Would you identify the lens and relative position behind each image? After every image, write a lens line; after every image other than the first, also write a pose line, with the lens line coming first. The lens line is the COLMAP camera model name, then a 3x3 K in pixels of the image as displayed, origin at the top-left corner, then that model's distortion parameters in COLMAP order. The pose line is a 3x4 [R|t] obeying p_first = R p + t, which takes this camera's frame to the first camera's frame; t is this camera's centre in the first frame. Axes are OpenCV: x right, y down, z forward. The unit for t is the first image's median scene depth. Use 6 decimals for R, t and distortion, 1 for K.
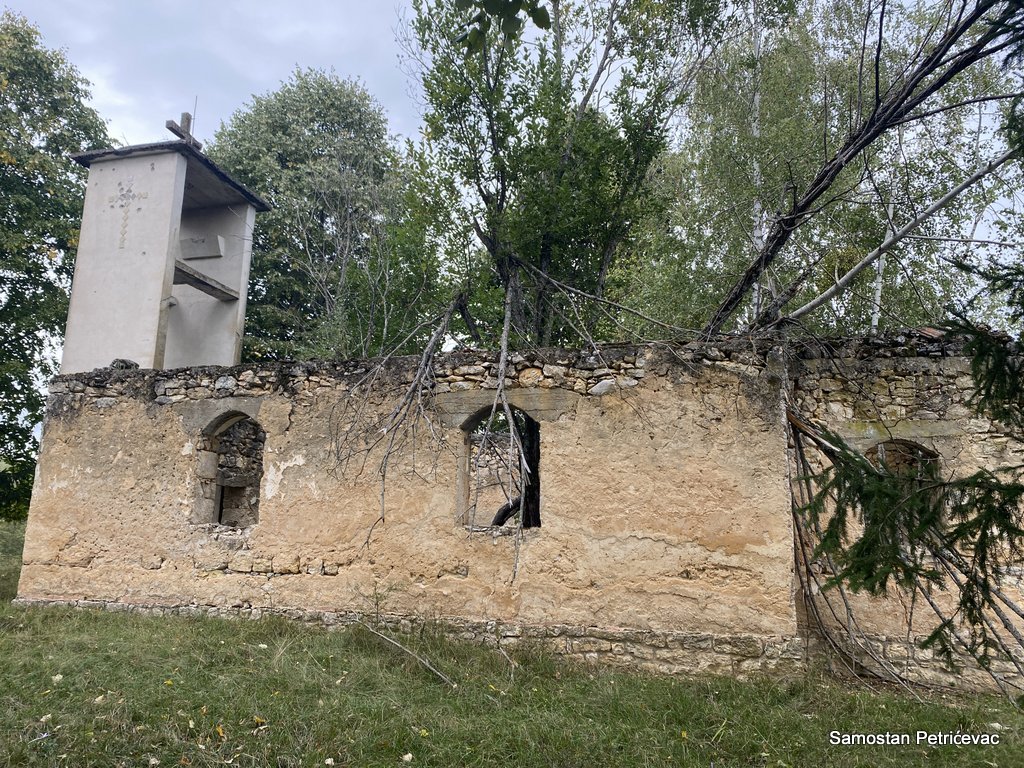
lens RADIAL K [[764.5, 0, 509.7], [0, 764.5, 377.1], [0, 0, 1]] dist [0.051369, -0.053696]
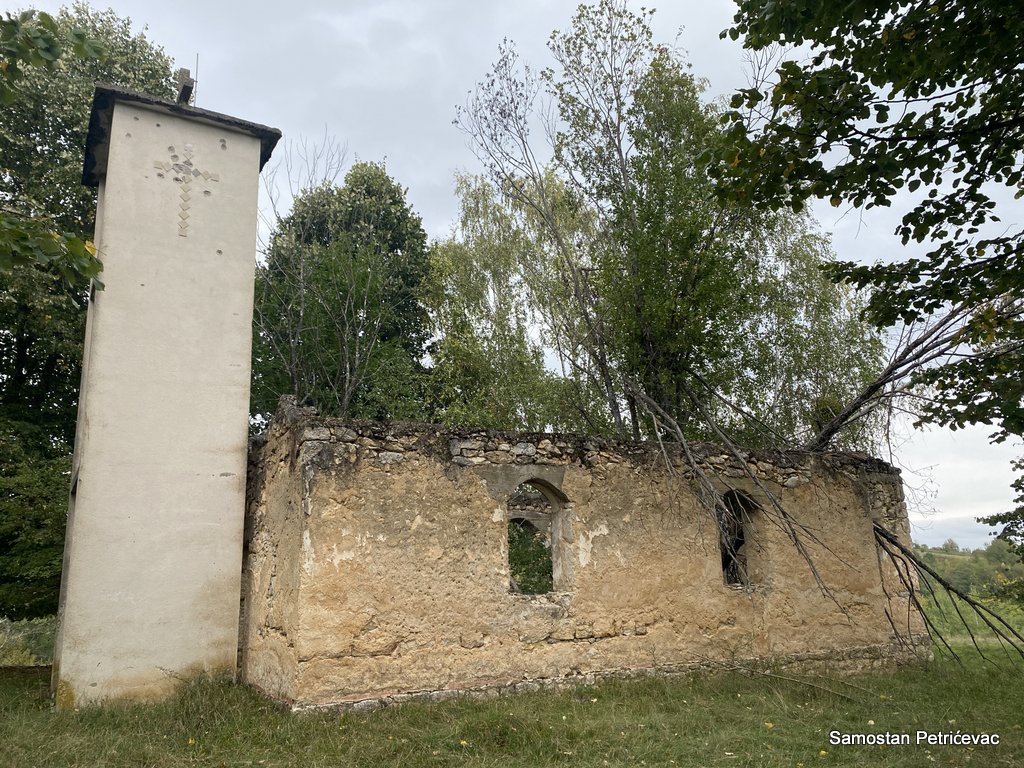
lens RADIAL K [[764.5, 0, 505.0], [0, 764.5, 380.8], [0, 0, 1]] dist [0.051369, -0.053696]
pose [[0.690037, 0.138732, 0.710353, -1.133830], [-0.108280, 0.990200, -0.088203, 0.010134], [-0.715629, -0.016053, 0.698297, 0.337472]]
